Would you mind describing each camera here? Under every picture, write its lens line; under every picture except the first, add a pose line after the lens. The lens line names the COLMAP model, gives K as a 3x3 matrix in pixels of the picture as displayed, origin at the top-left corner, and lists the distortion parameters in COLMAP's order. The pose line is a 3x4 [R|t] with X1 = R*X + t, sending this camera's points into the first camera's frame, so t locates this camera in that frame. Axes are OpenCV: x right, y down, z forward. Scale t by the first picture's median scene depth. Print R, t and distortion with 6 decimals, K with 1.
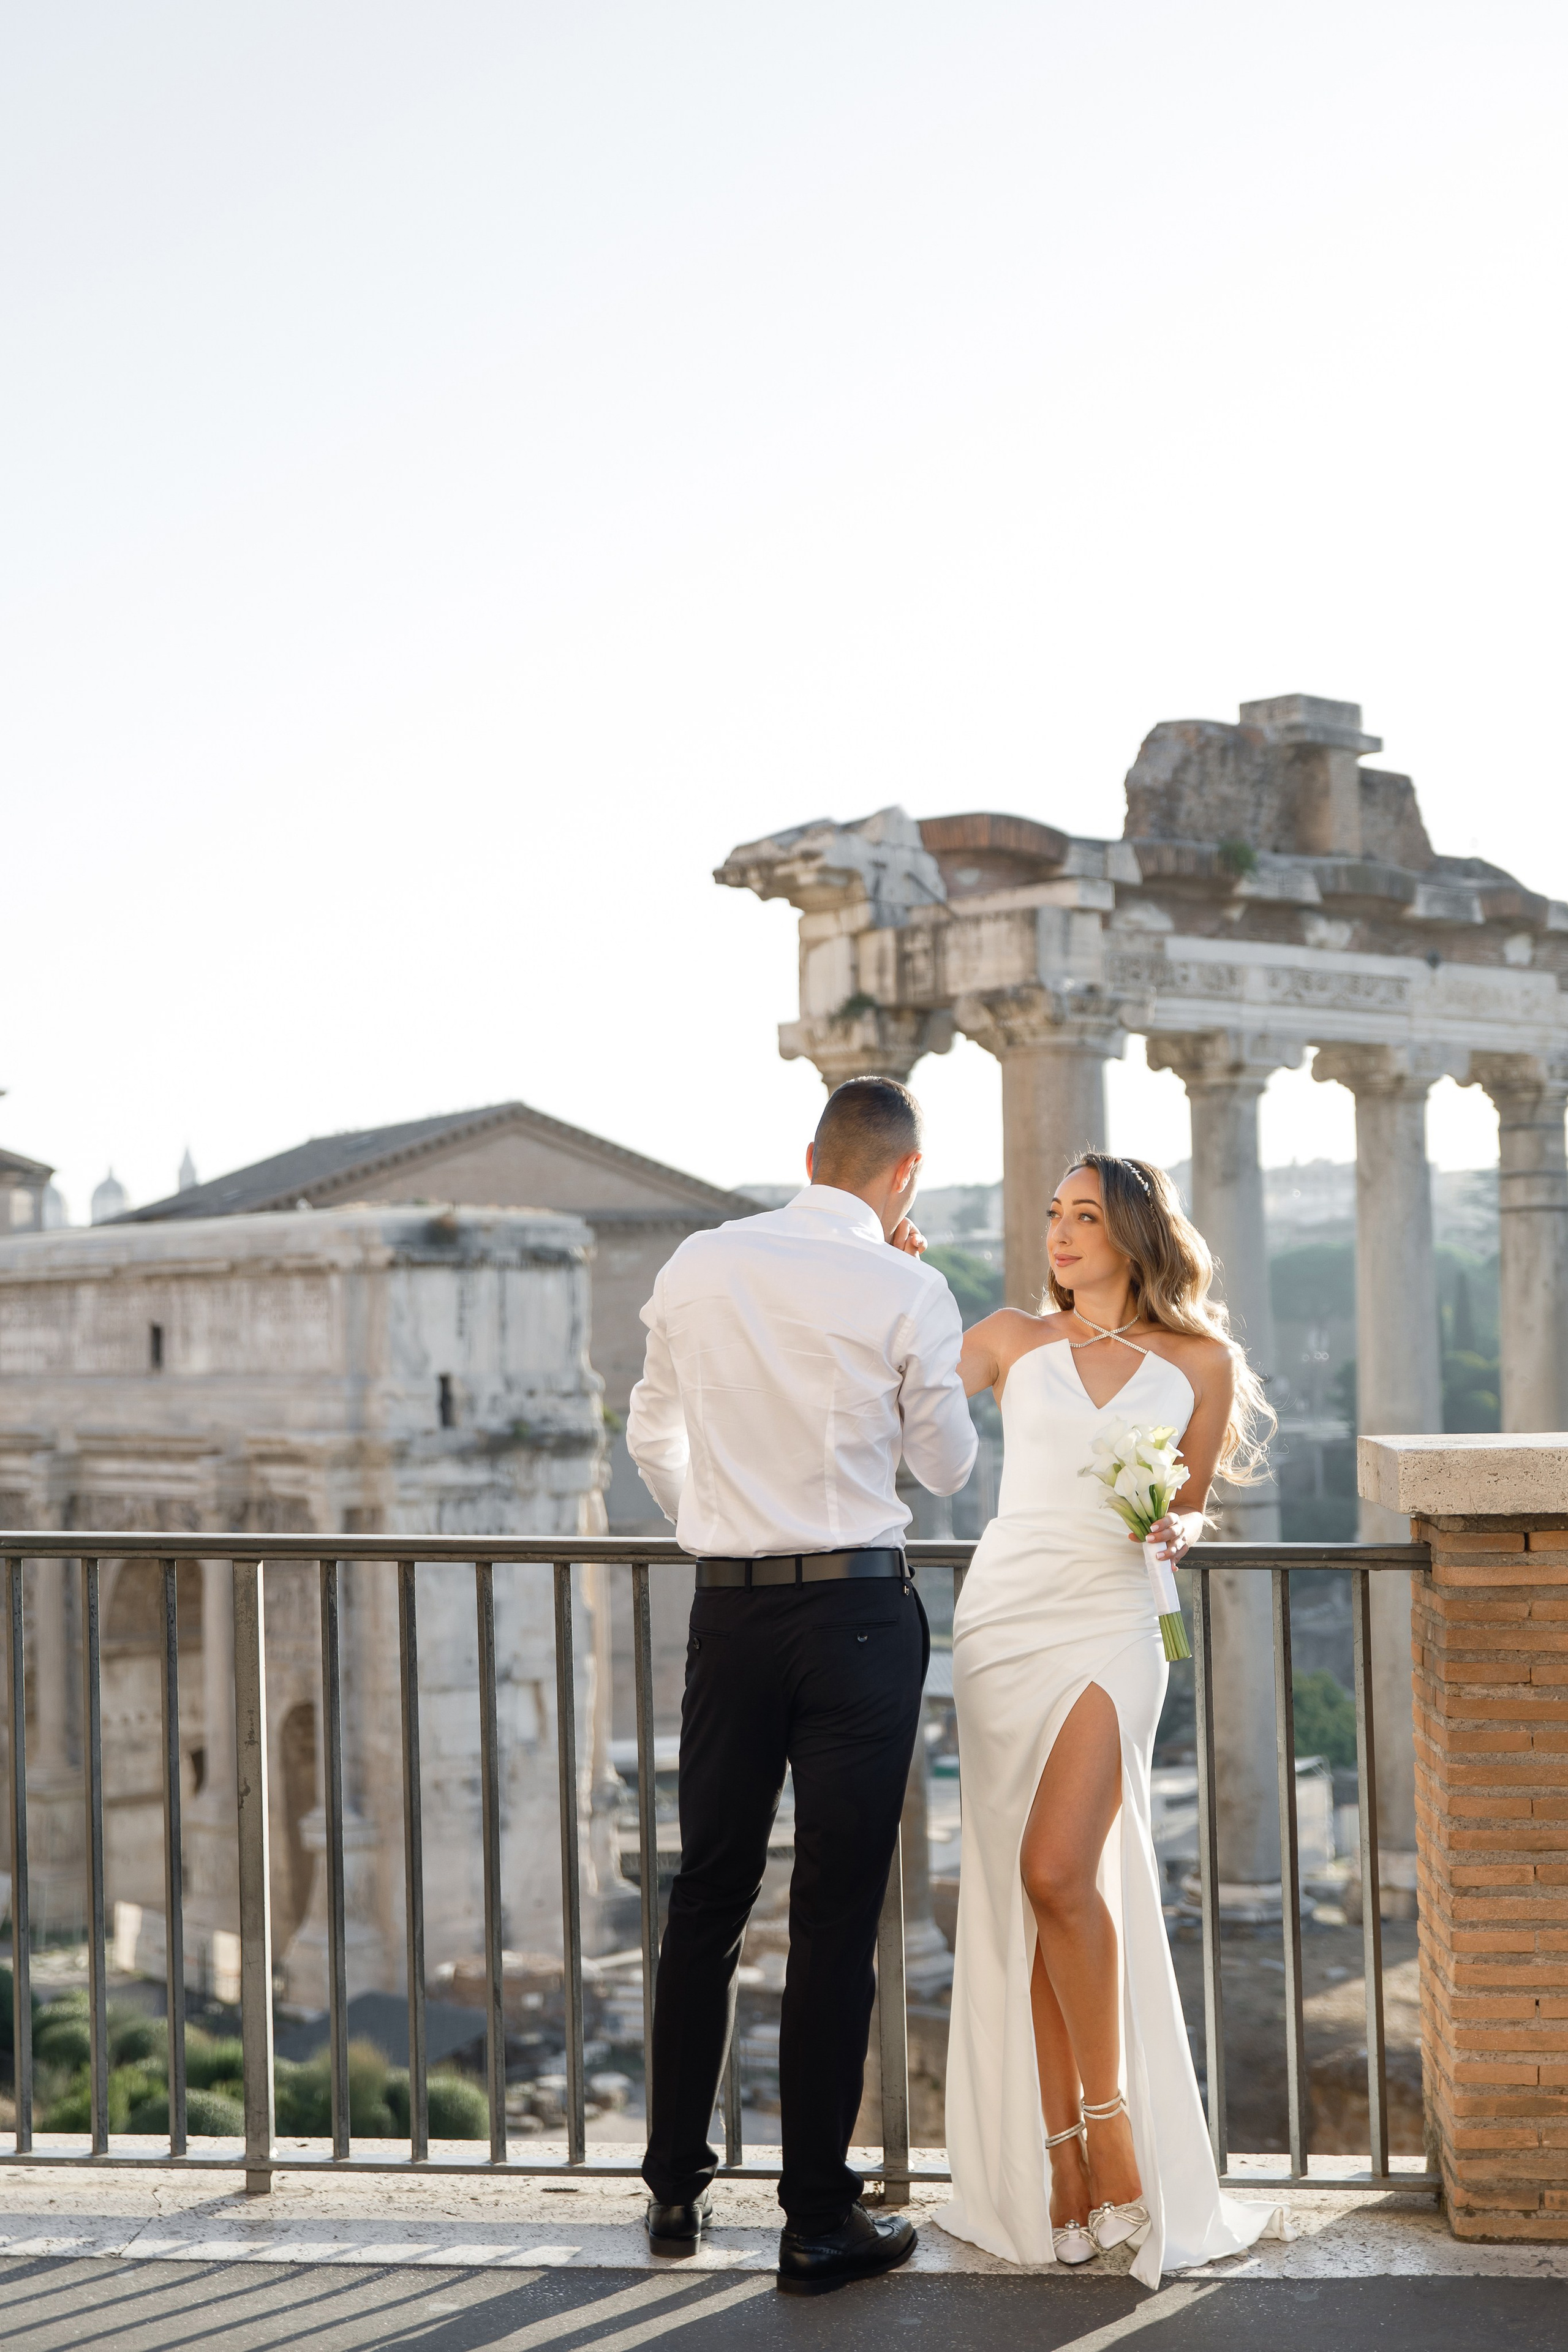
lens RADIAL K [[2252.6, 0, 439.4], [0, 2252.6, 1297.7], [0, 0, 1]] dist [0.007580, 0.000000]
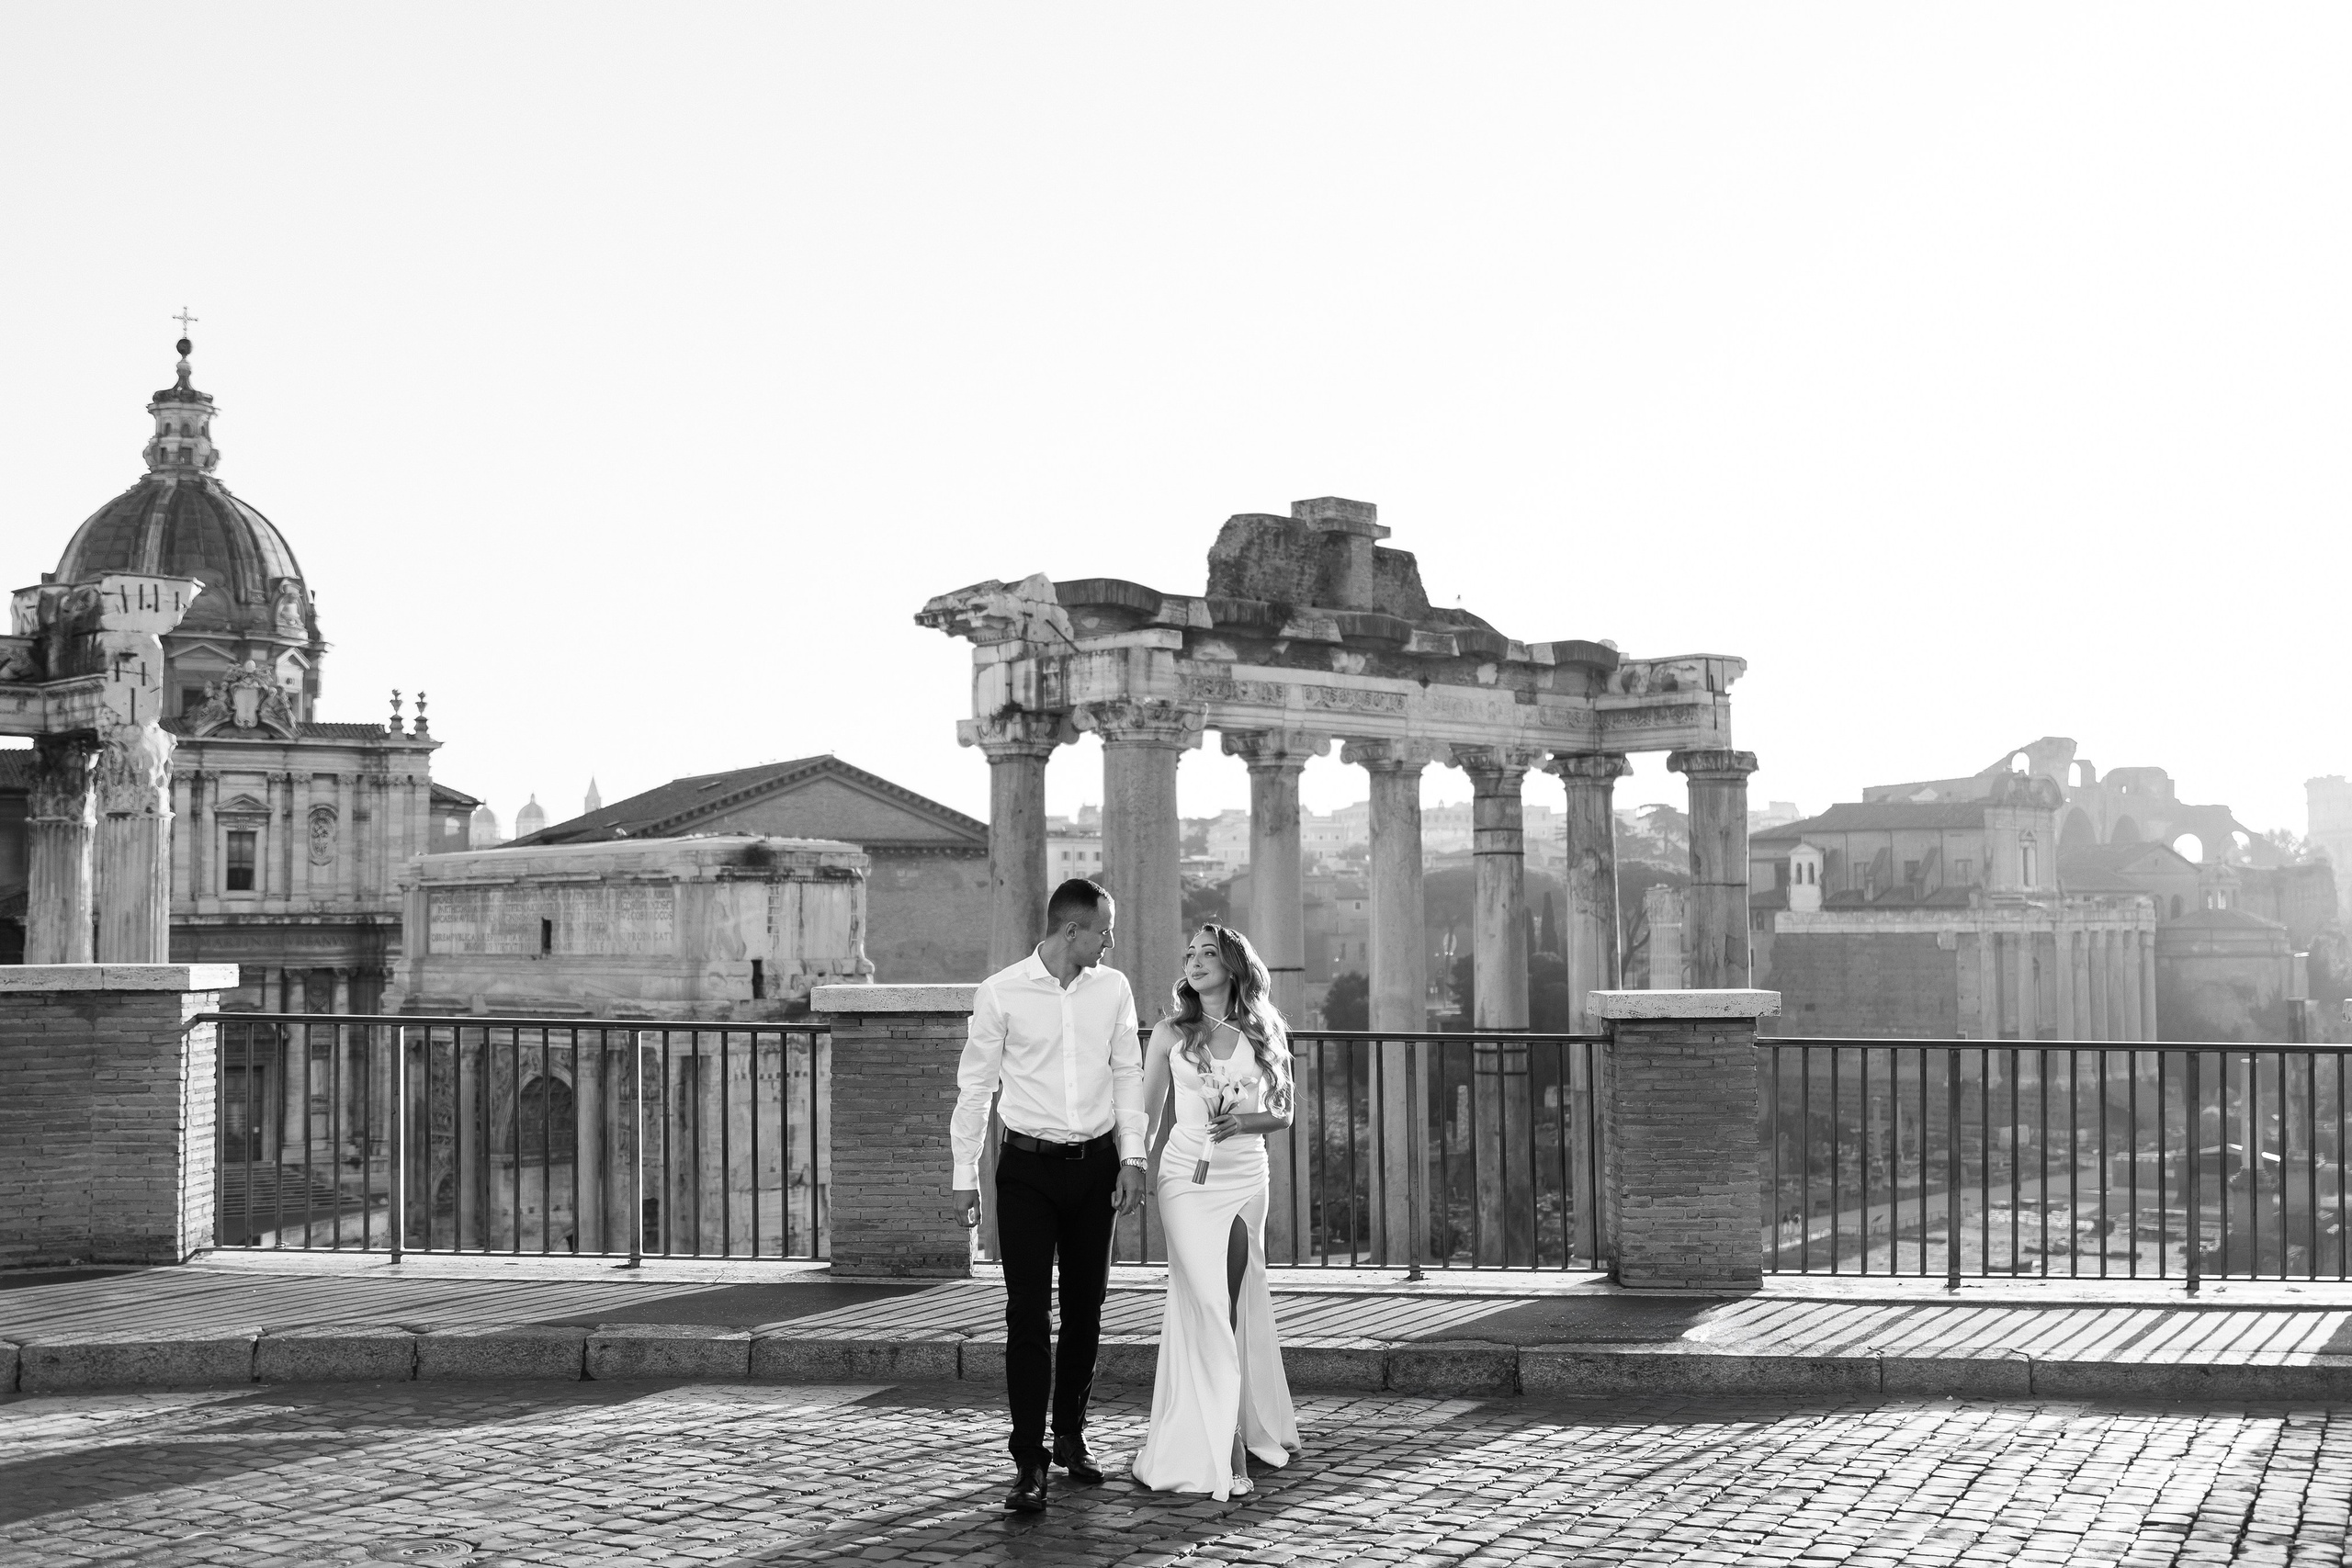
lens RADIAL K [[2607.8, 0, 1202.7], [0, 2607.8, 839.5], [0, 0, 1]] dist [0.002614, 0.000000]
pose [[0.999002, 0.013967, 0.042423, 0.229940], [-0.013410, 0.999821, -0.013381, -0.023768], [-0.042602, 0.012799, 0.999010, -0.667851]]
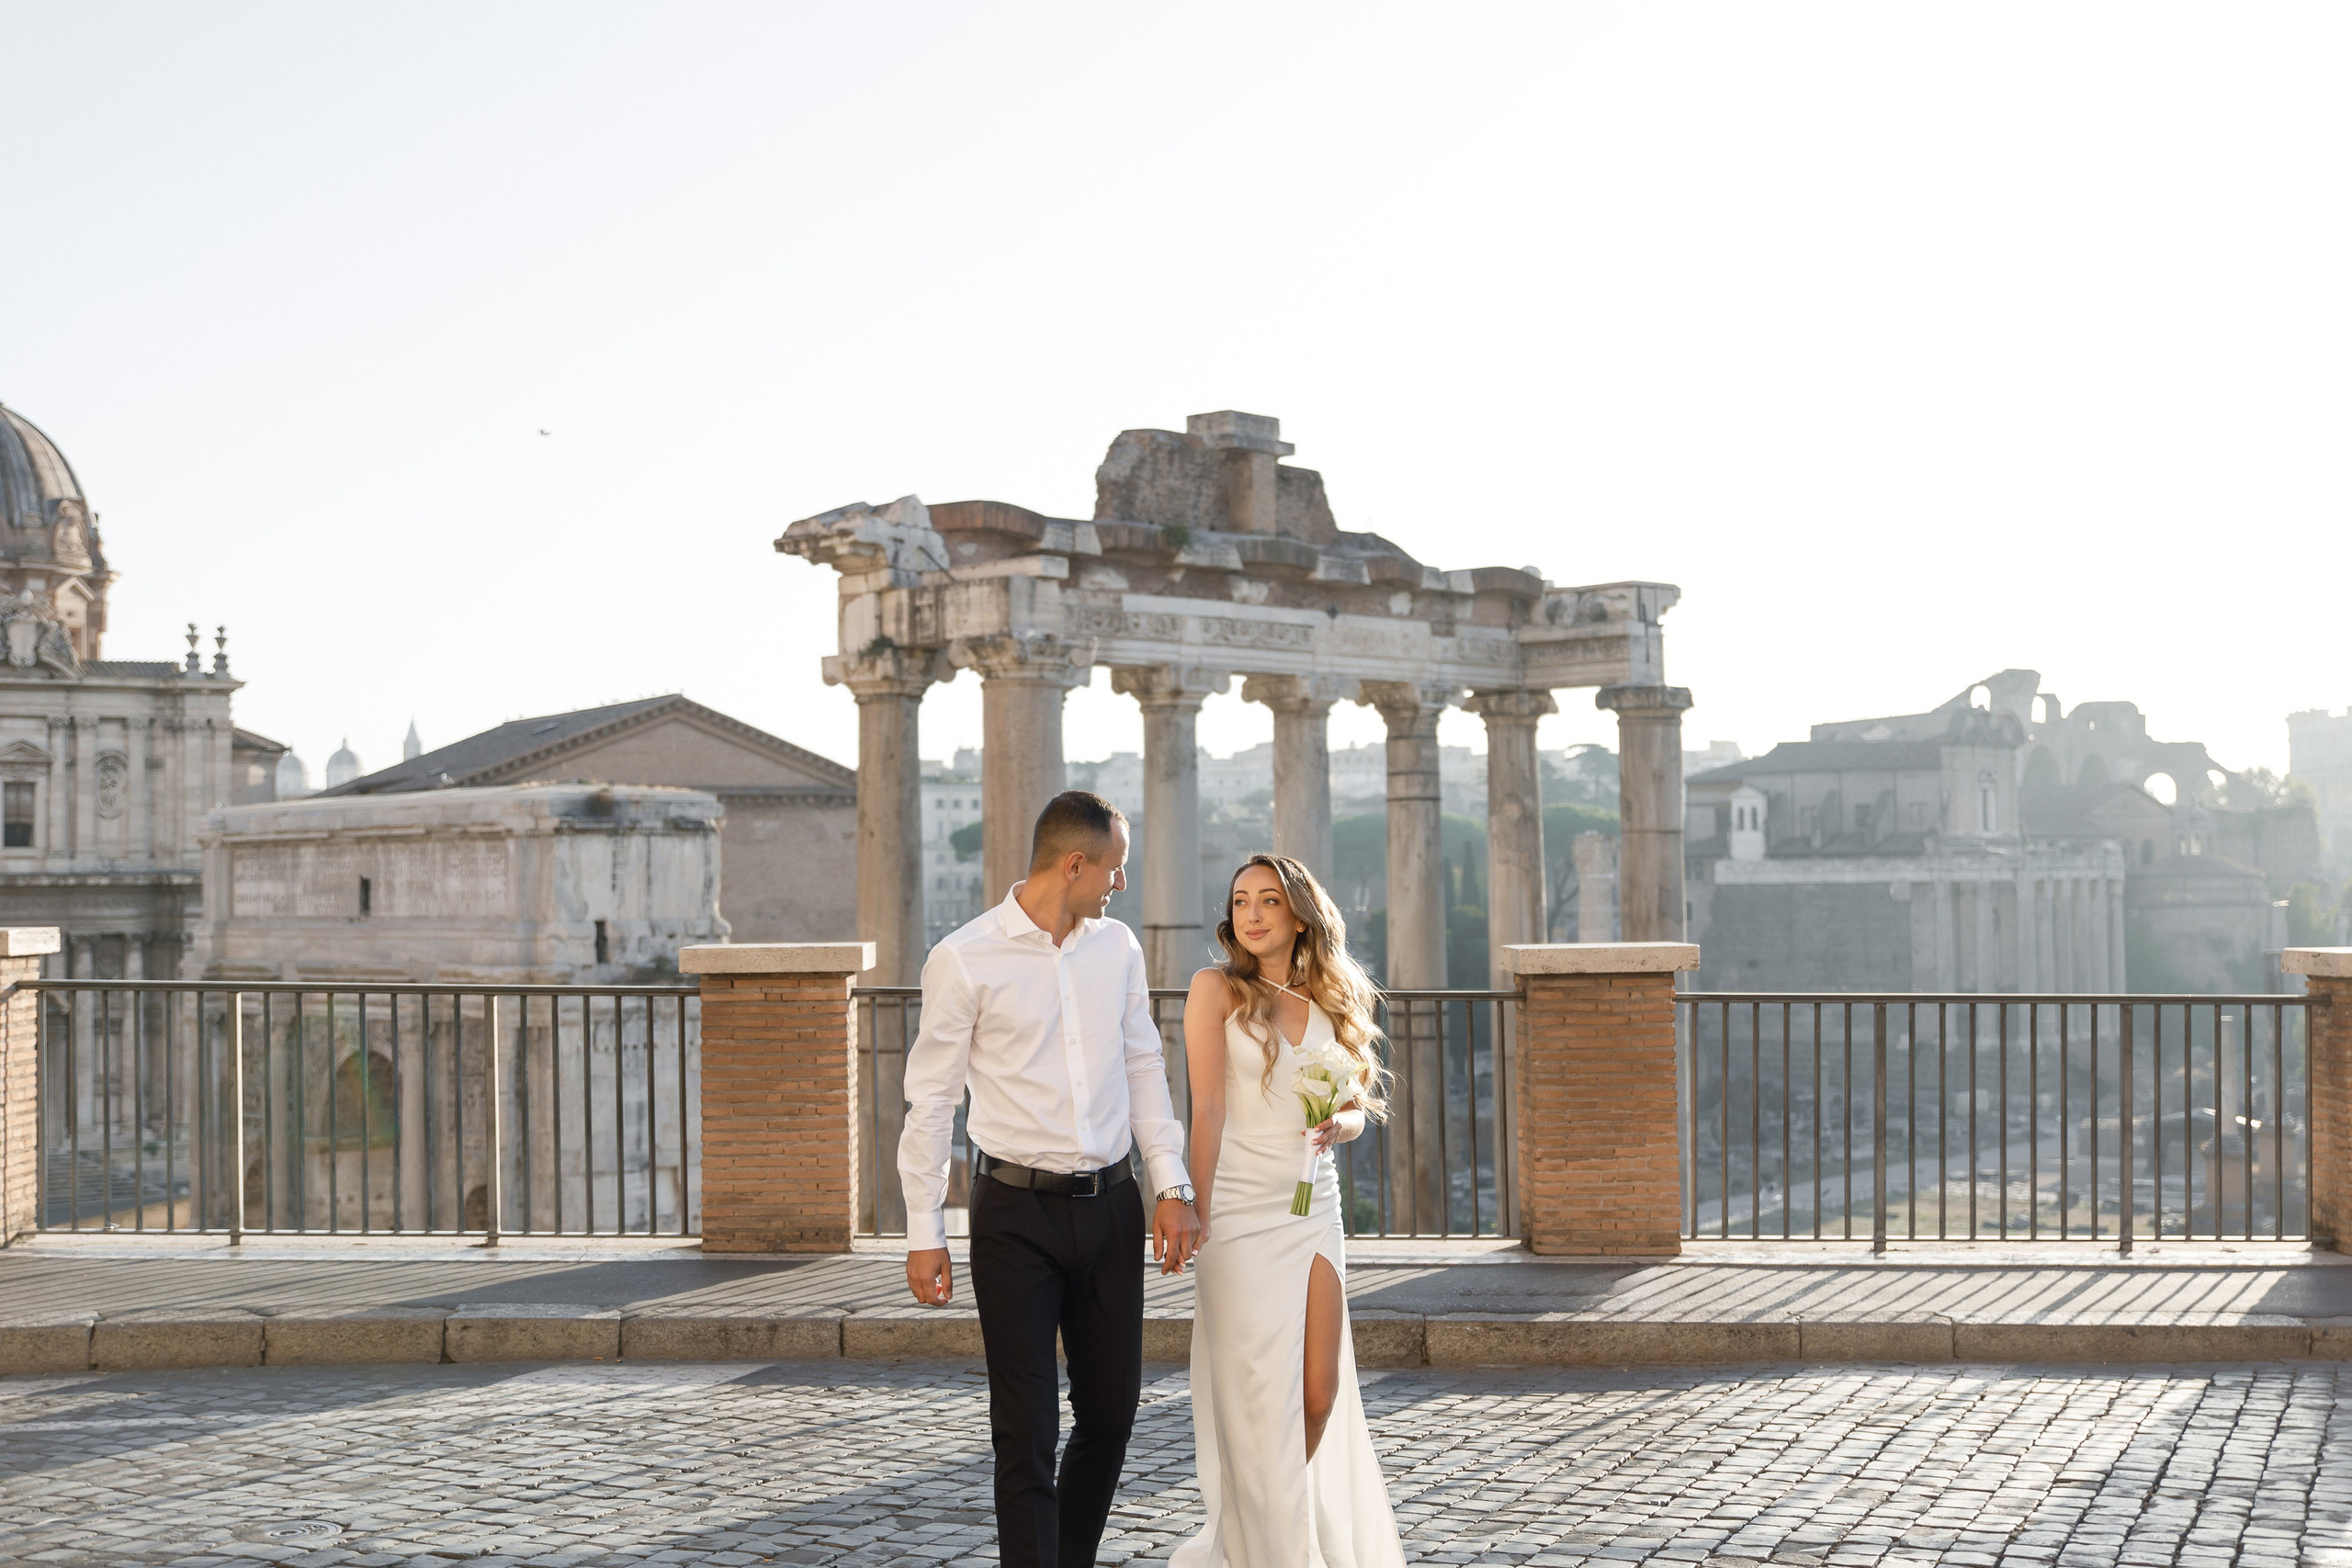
lens RADIAL K [[2989.2, 0, 1211.7], [0, 2989.2, 825.4], [0, 0, 1]] dist [0.014361, 0.000000]
pose [[0.996471, 0.007639, 0.083585, 0.224593], [-0.007760, 0.999969, 0.001125, -0.025303], [-0.083574, -0.001770, 0.996500, -0.752444]]
